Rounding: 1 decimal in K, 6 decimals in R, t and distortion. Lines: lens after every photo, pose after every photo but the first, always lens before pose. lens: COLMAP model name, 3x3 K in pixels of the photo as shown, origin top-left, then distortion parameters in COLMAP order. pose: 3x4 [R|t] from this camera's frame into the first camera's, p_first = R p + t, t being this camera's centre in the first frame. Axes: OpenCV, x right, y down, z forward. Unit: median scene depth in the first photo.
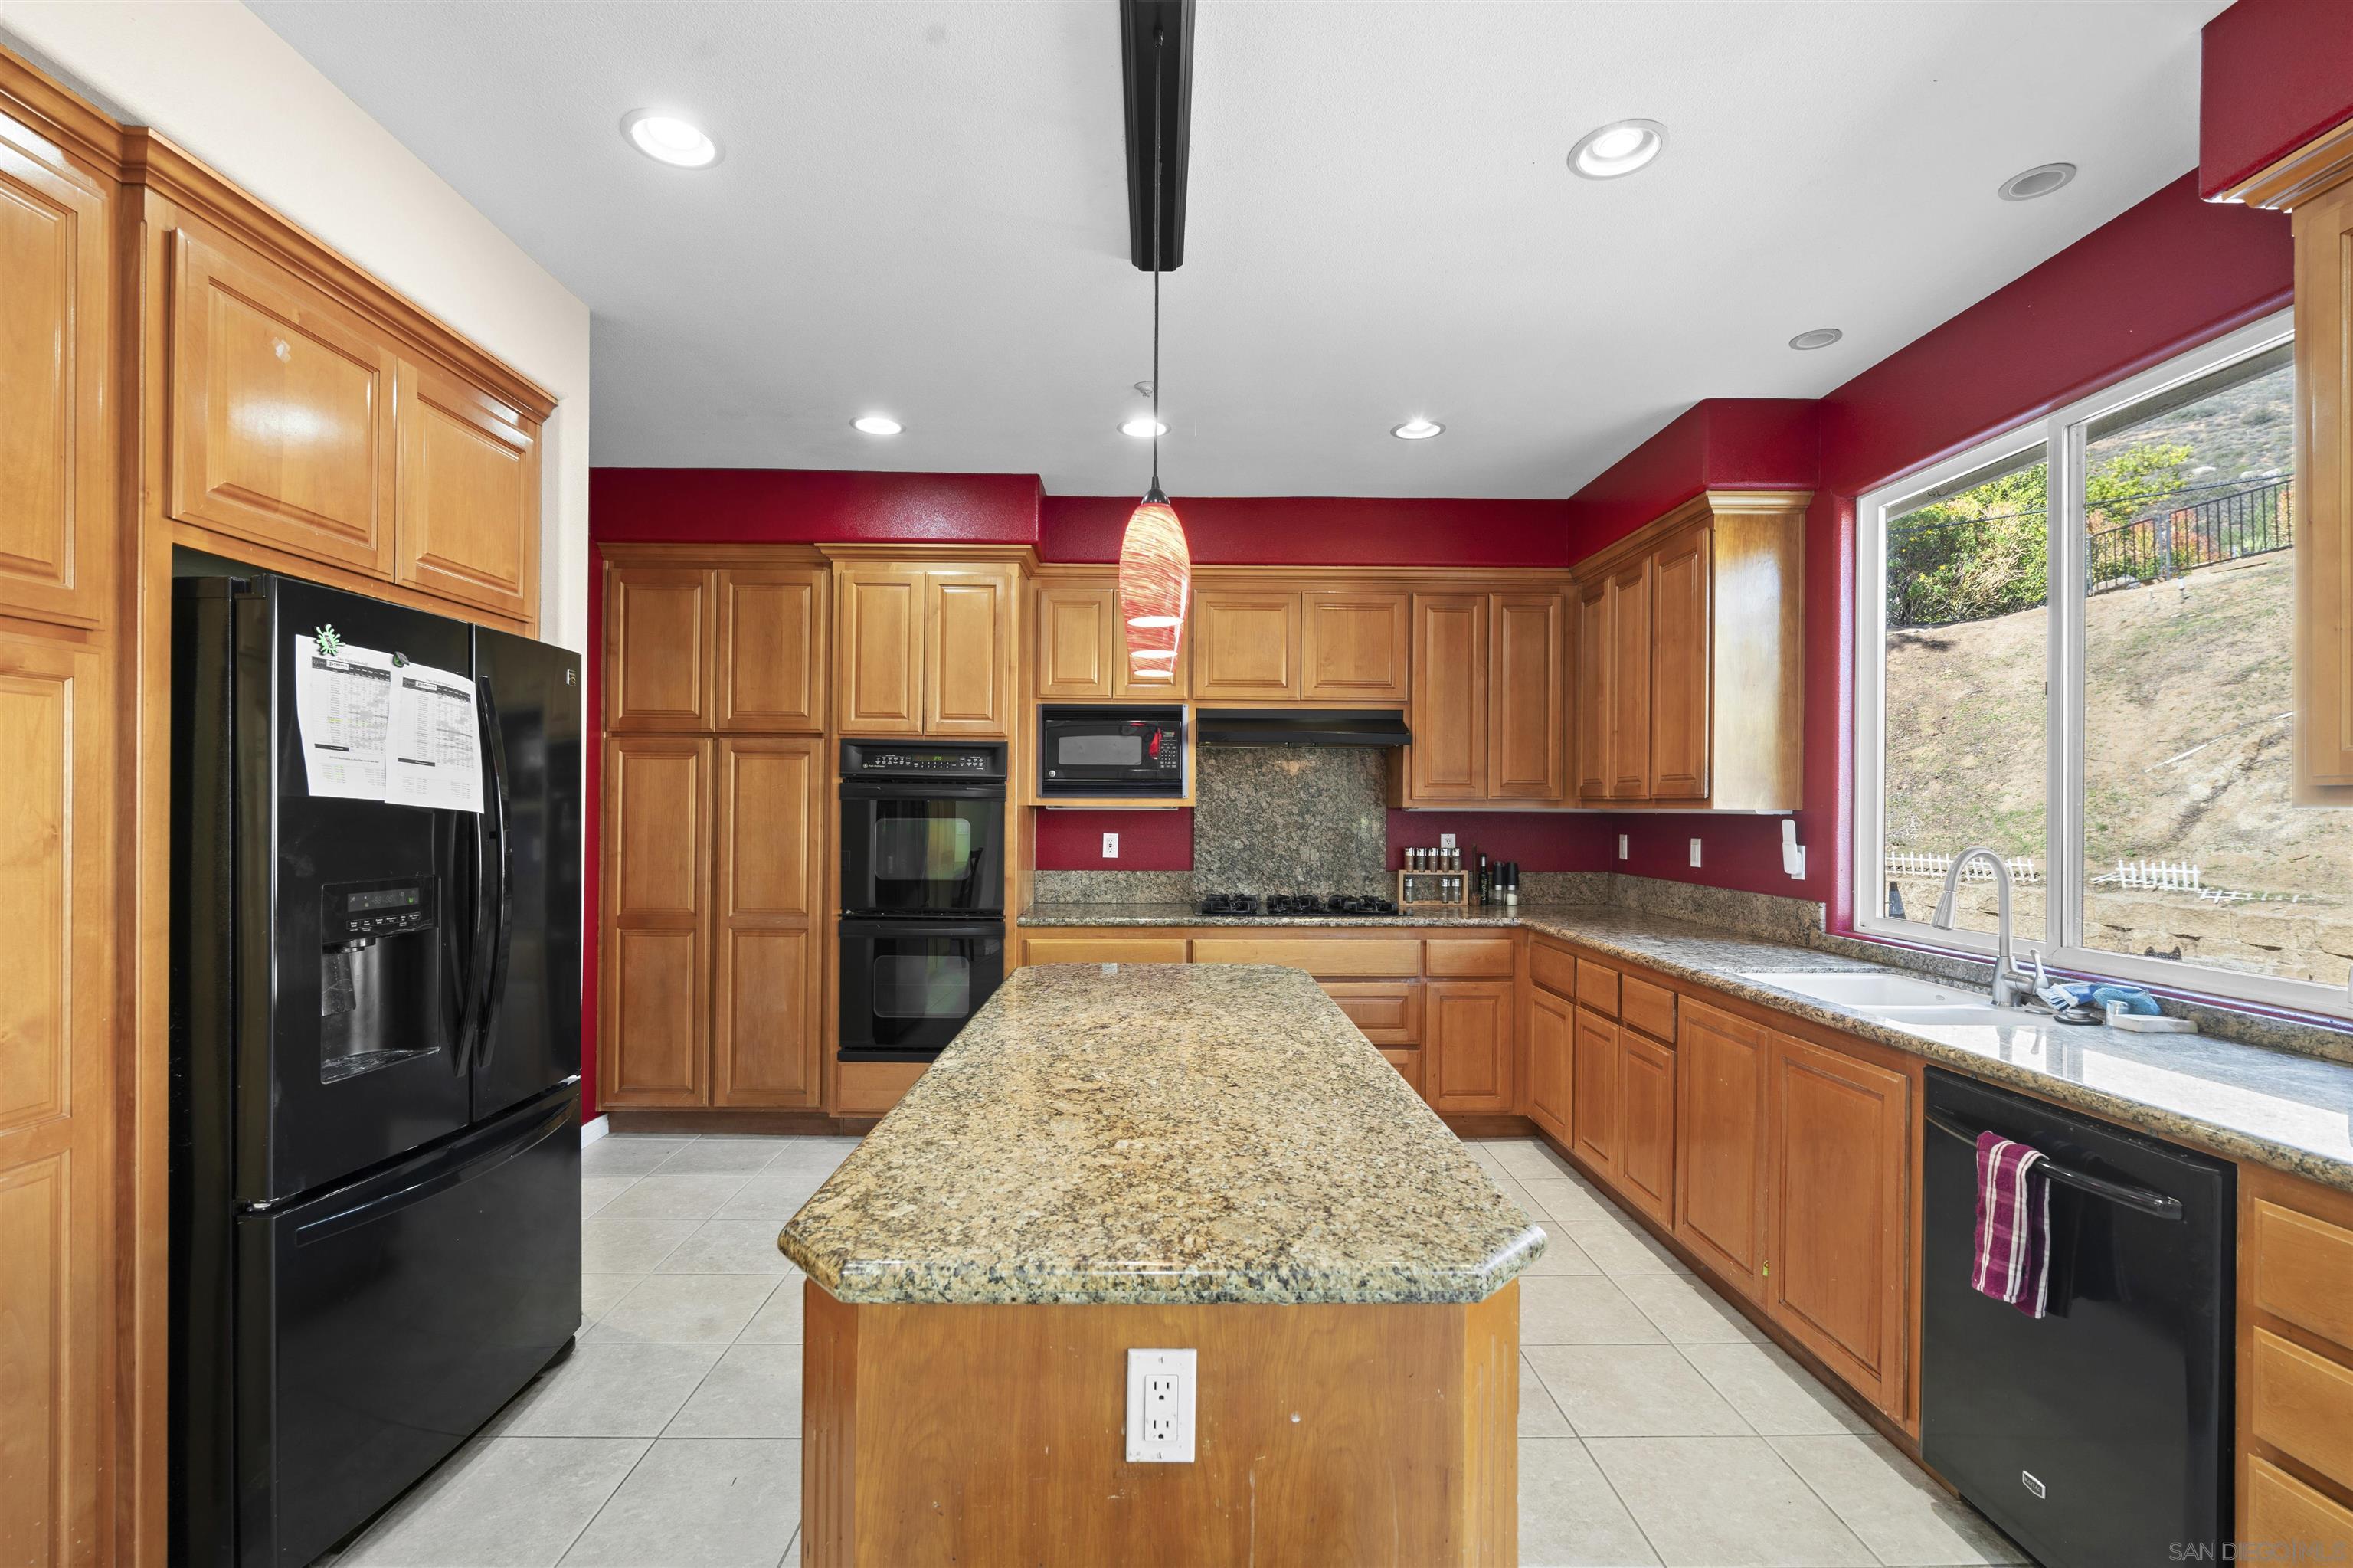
lens RADIAL K [[1059.7, 0, 1166.9], [0, 1059.7, 813.5], [0, 0, 1]] dist [-0.004911, 0.000973]
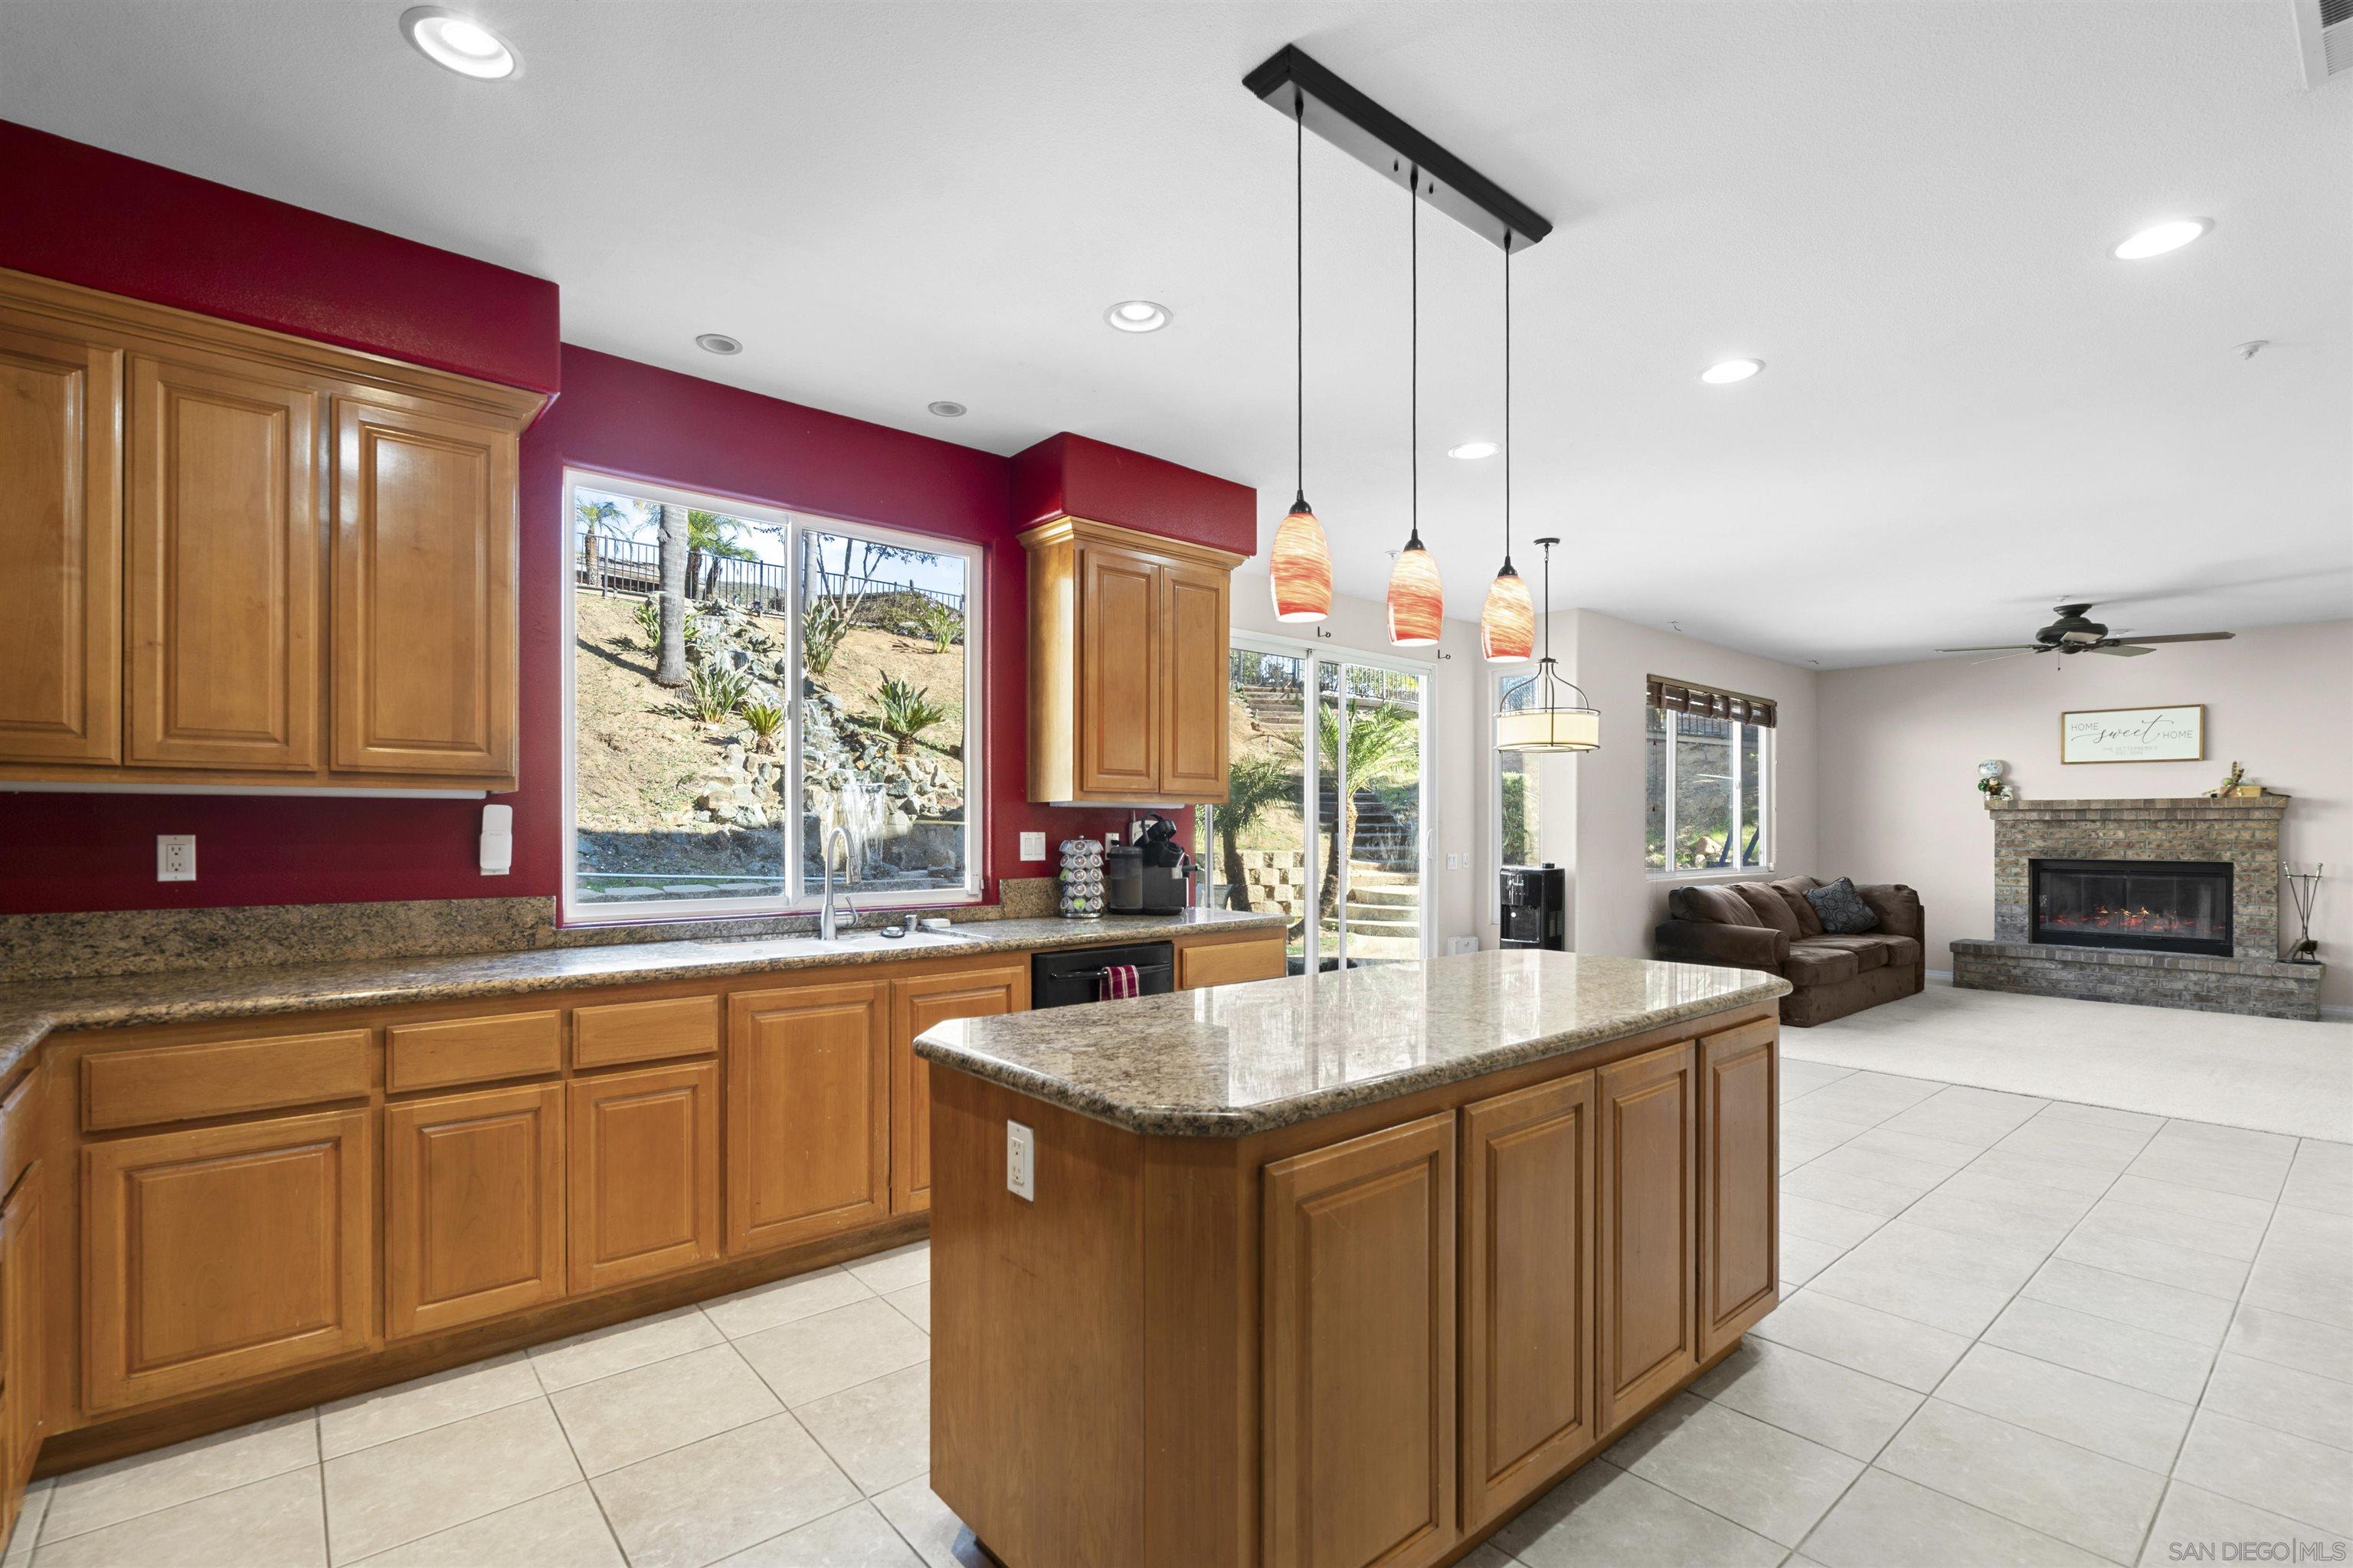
lens RADIAL K [[1066.3, 0, 1171.6], [0, 1066.3, 829.7], [0, 0, 1]] dist [0.002116, 0.000033]
pose [[-0.640601, -0.011106, 0.767794, -0.316691], [-0.001976, 0.999916, 0.012815, 0.010265], [-0.767871, 0.006692, -0.640569, 0.864505]]
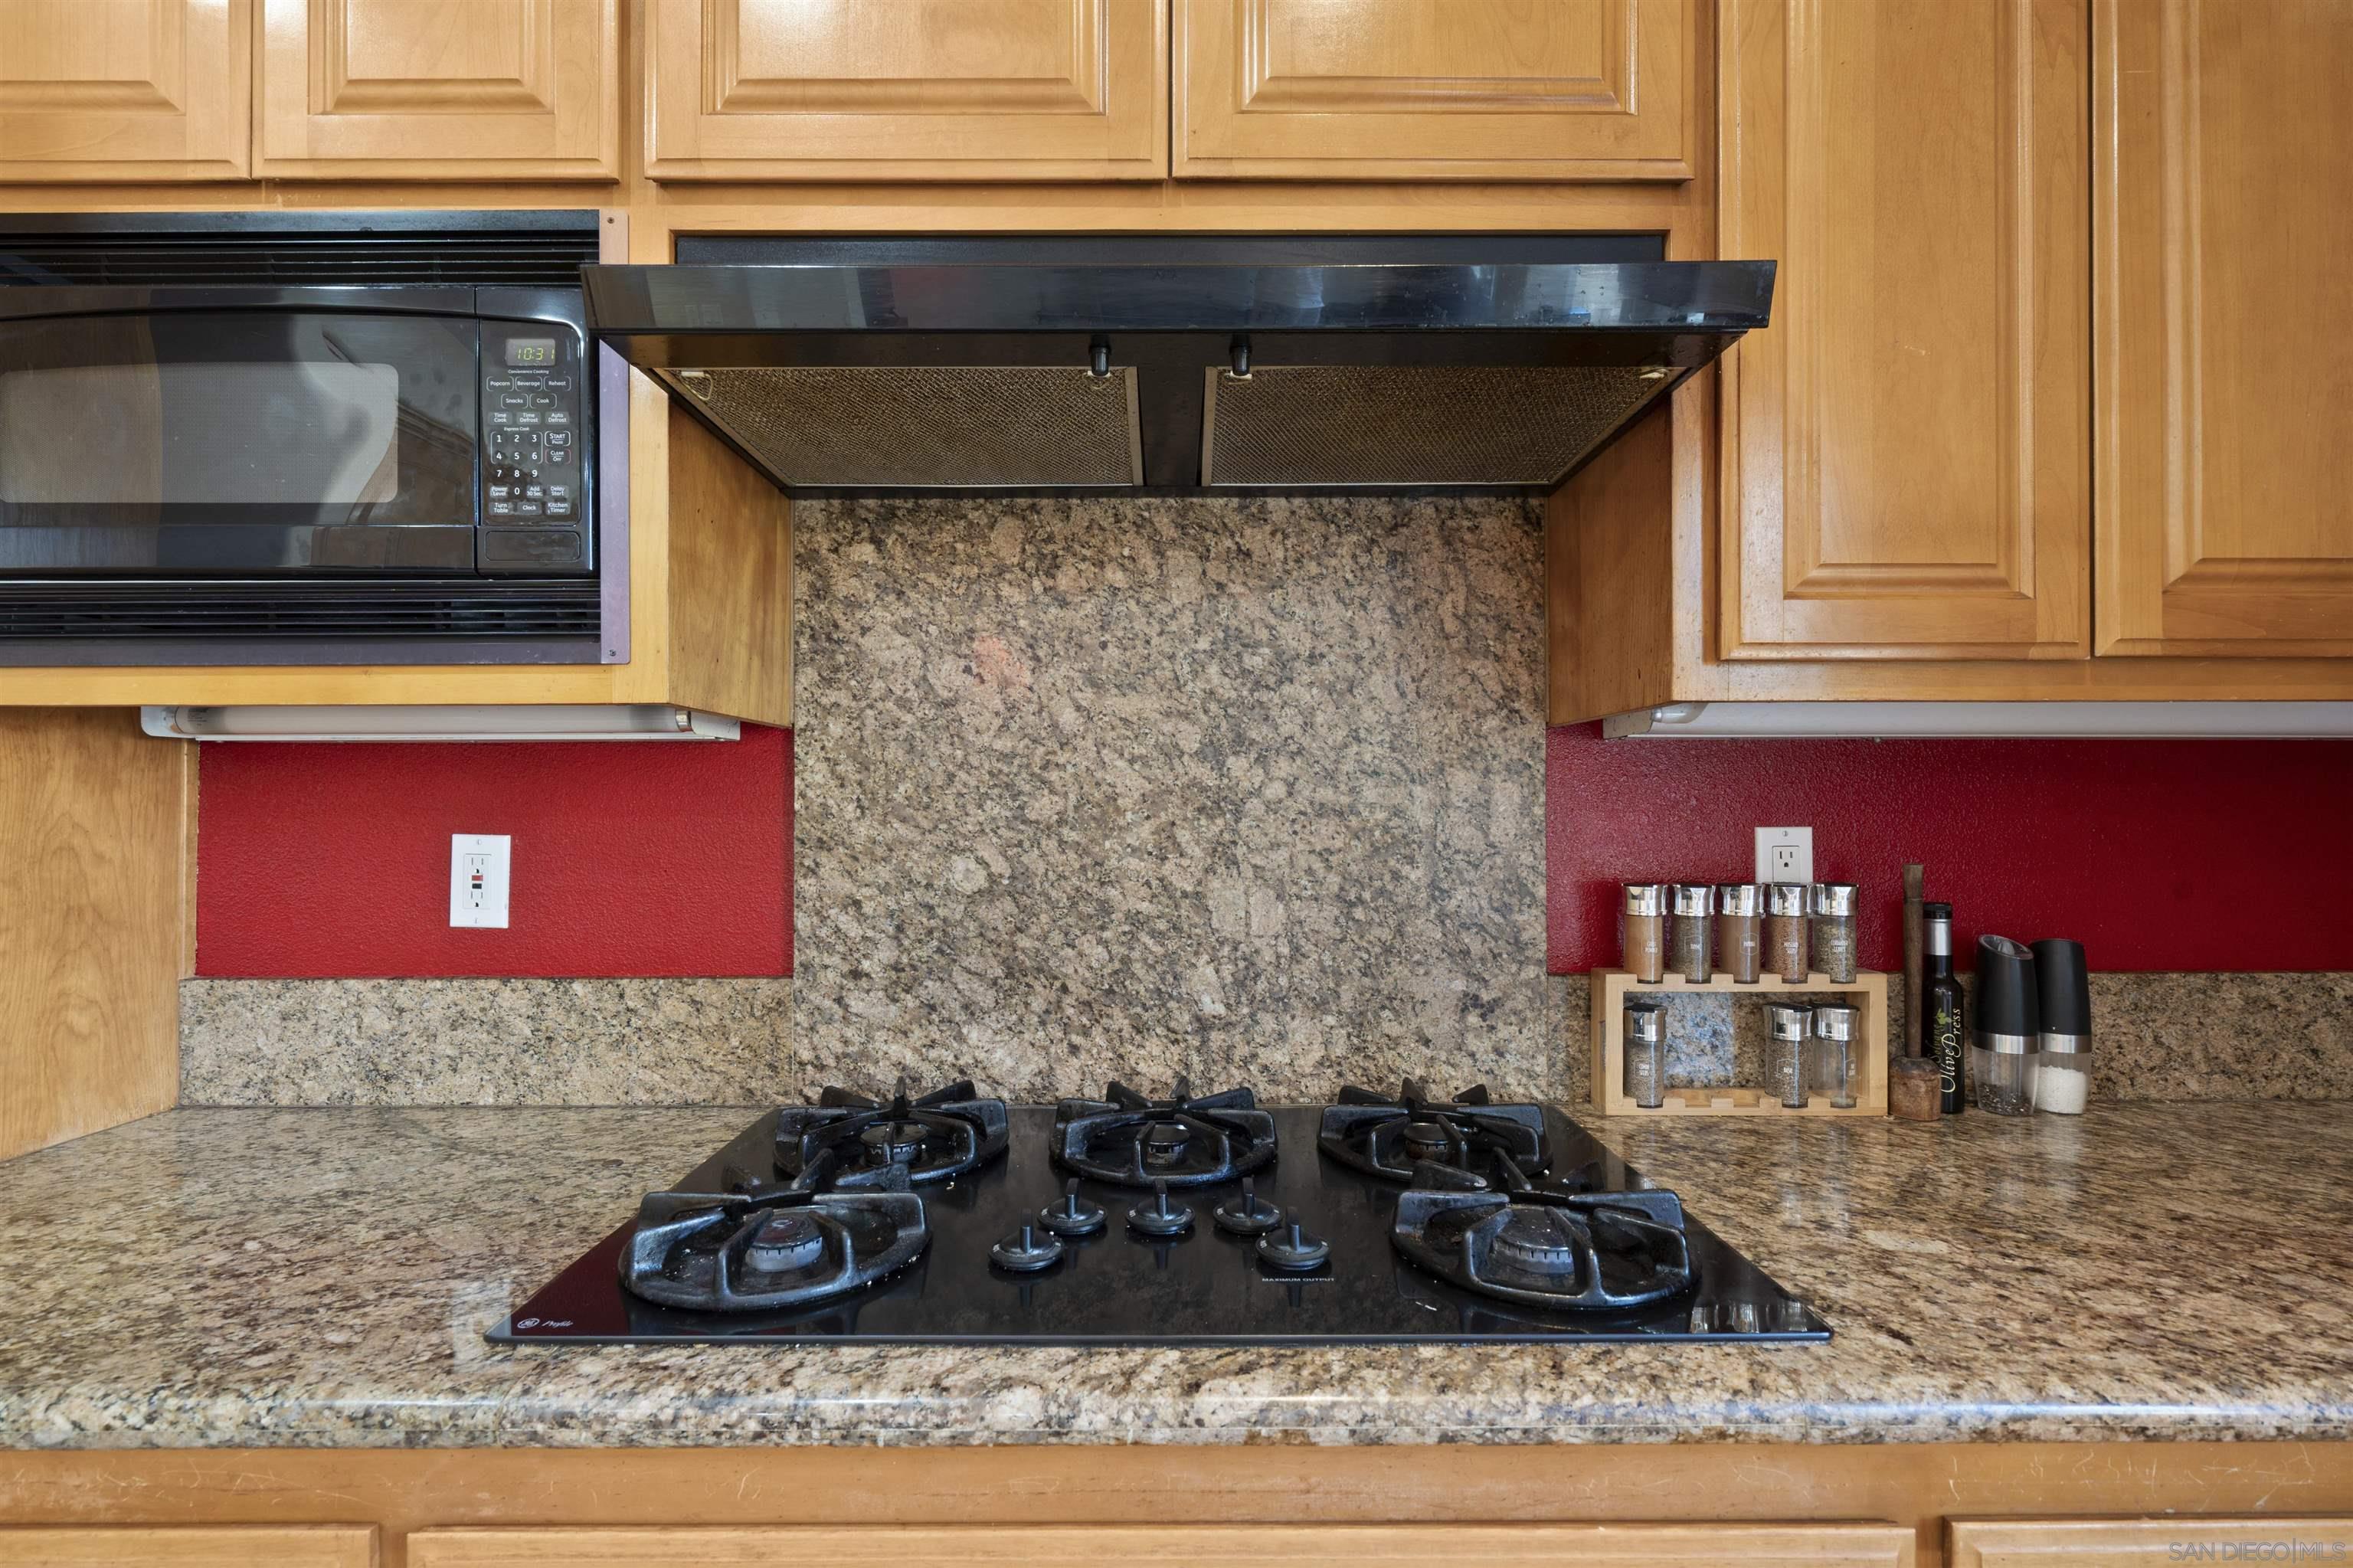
lens RADIAL K [[1056.2, 0, 1173.9], [0, 1056.2, 794.0], [0, 0, 1]] dist [-0.002812, 0.000252]
pose [[0.999924, -0.006809, -0.010271, 0.128183], [0.006651, 0.999859, -0.015397, 0.015114], [0.010374, 0.015327, 0.999829, 0.796748]]
